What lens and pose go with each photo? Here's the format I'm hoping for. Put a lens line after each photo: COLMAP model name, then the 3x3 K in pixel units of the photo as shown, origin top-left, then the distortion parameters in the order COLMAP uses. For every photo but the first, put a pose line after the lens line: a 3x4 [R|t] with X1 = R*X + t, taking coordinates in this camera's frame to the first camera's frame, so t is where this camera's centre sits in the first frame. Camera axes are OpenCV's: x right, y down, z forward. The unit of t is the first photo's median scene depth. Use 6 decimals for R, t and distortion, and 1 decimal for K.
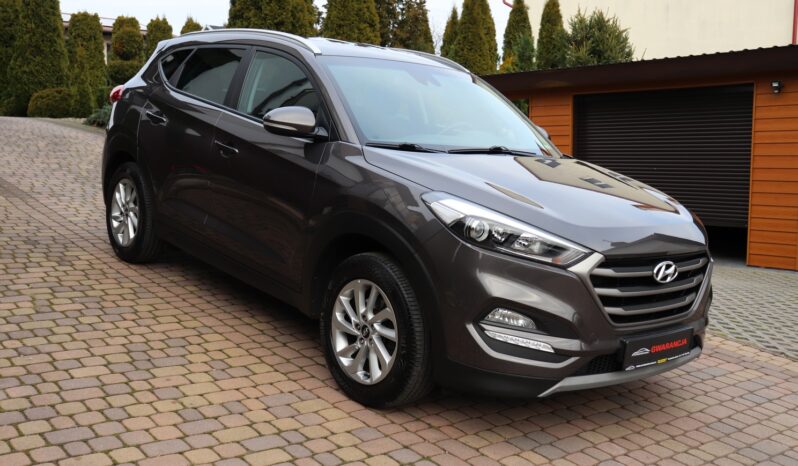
lens RADIAL K [[853.2, 0, 388.6], [0, 853.2, 231.9], [0, 0, 1]] dist [-0.104126, 0.156809]
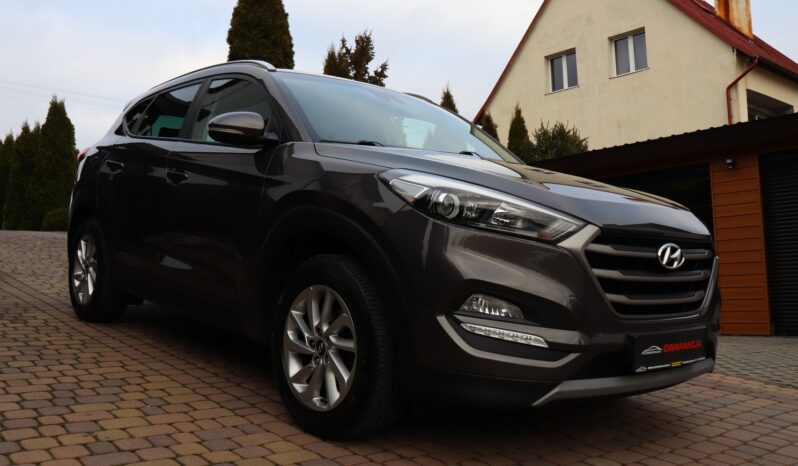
lens RADIAL K [[748.2, 0, 390.1], [0, 748.2, 232.6], [0, 0, 1]] dist [-0.146790, 0.165314]
pose [[0.999213, -0.037865, 0.011823, 0.036827], [0.039291, 0.985727, -0.163701, 0.128332], [-0.005456, 0.164036, 0.986439, 0.259517]]
